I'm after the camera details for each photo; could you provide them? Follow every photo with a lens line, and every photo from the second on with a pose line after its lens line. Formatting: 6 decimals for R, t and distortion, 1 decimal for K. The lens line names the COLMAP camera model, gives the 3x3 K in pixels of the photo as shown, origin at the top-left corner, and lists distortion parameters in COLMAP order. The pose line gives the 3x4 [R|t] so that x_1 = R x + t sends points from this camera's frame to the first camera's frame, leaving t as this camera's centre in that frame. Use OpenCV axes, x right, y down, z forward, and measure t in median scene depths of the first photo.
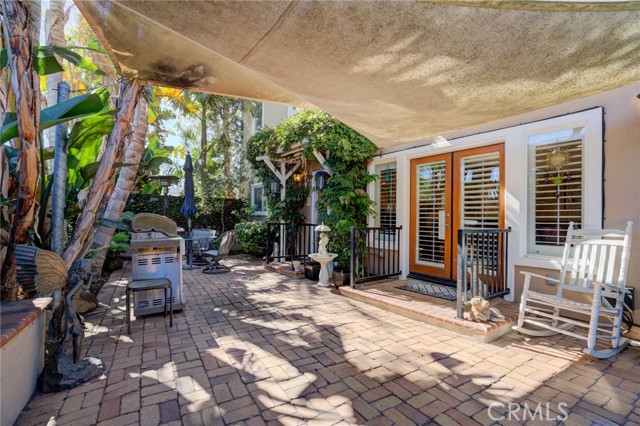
lens RADIAL K [[290.7, 0, 313.2], [0, 290.7, 214.2], [0, 0, 1]] dist [-0.022219, 0.005334]
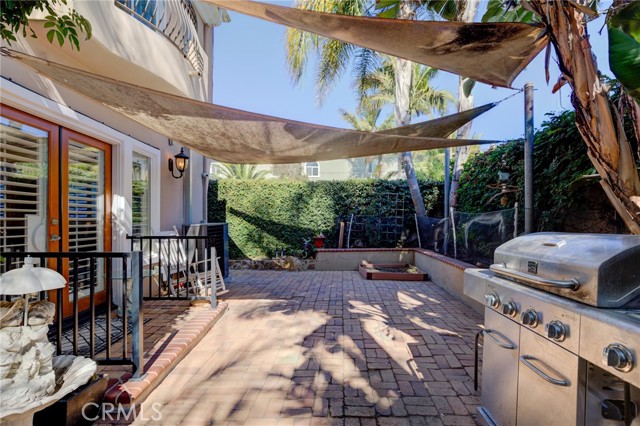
lens RADIAL K [[290.7, 0, 330.2], [0, 290.7, 222.4], [0, 0, 1]] dist [-0.022219, 0.005334]
pose [[-0.852491, -0.016135, 0.522493, -0.440108], [-0.009784, 0.999841, 0.014911, -0.036137], [-0.522650, 0.007599, -0.852513, 1.436049]]
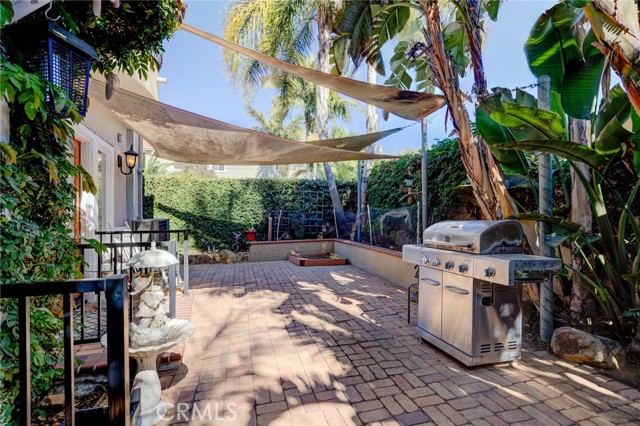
lens RADIAL K [[290.7, 0, 313.1], [0, 290.7, 214.1], [0, 0, 1]] dist [-0.022219, 0.005334]
pose [[-0.967689, -0.004396, 0.252108, -0.328584], [-0.004551, 0.999990, -0.000033, -0.032266], [-0.252105, -0.001179, -0.967699, 1.743199]]
